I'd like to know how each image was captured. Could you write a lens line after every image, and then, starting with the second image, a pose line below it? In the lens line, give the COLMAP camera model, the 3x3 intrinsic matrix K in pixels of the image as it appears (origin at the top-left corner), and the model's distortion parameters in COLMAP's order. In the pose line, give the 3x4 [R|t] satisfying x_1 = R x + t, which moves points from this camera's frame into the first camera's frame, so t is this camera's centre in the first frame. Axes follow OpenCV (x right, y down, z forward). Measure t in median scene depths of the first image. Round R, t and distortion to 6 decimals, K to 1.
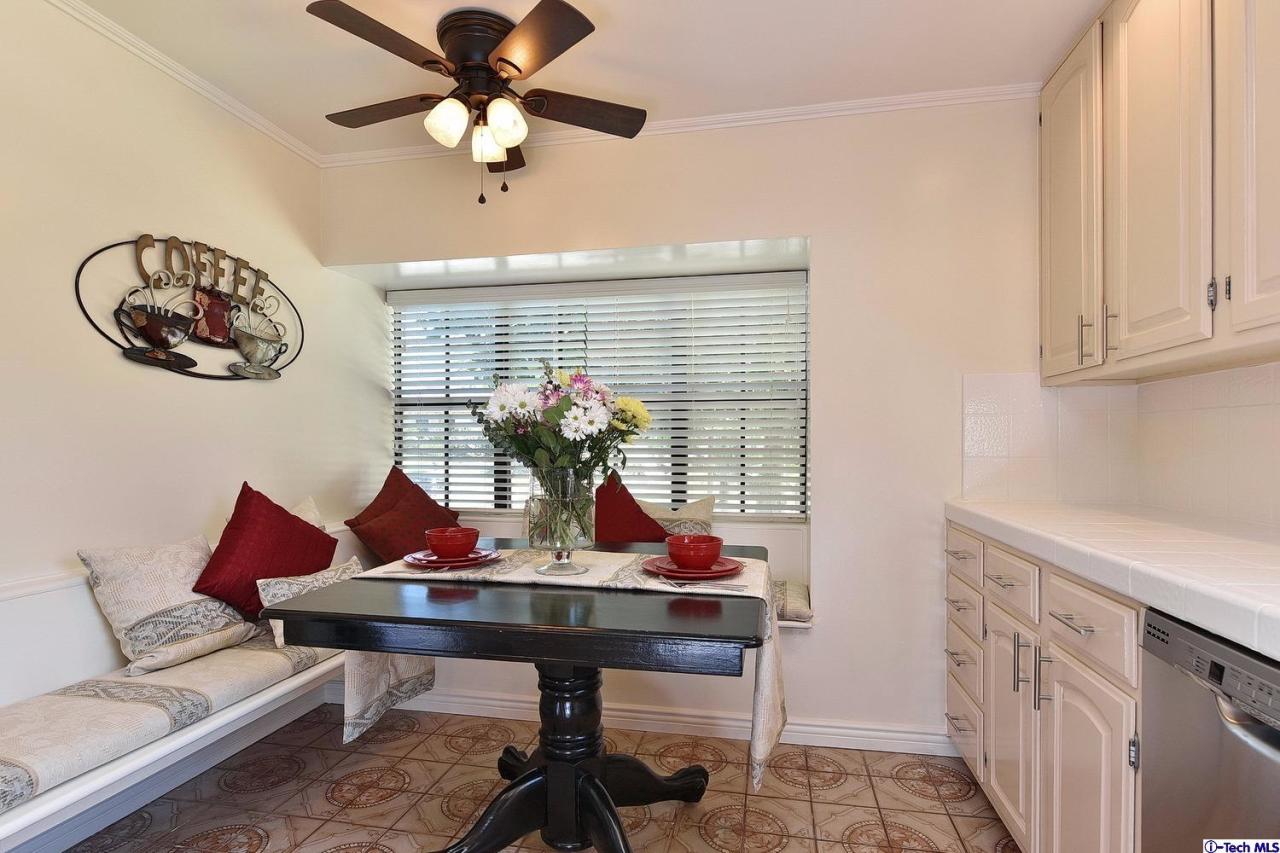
lens RADIAL K [[599.9, 0, 636.4], [0, 599.9, 434.0], [0, 0, 1]] dist [-0.003042, -0.000489]
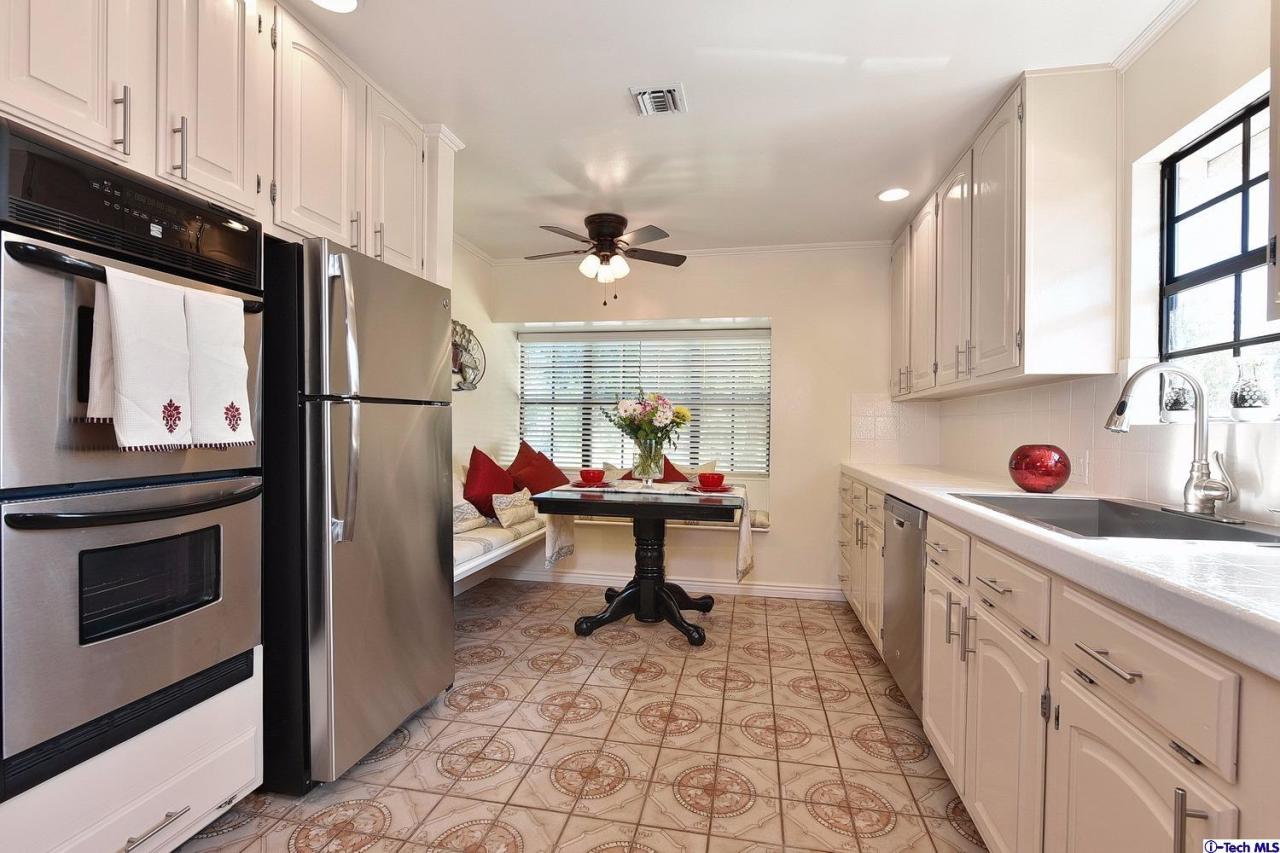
lens RADIAL K [[574.4, 0, 640.1], [0, 574.4, 431.4], [0, 0, 1]] dist [-0.009107, 0.000547]
pose [[0.999228, 0.013509, 0.036887, -0.171362], [-0.014291, 0.999677, 0.021028, -0.010960], [-0.036591, -0.021539, 0.999098, -0.740622]]
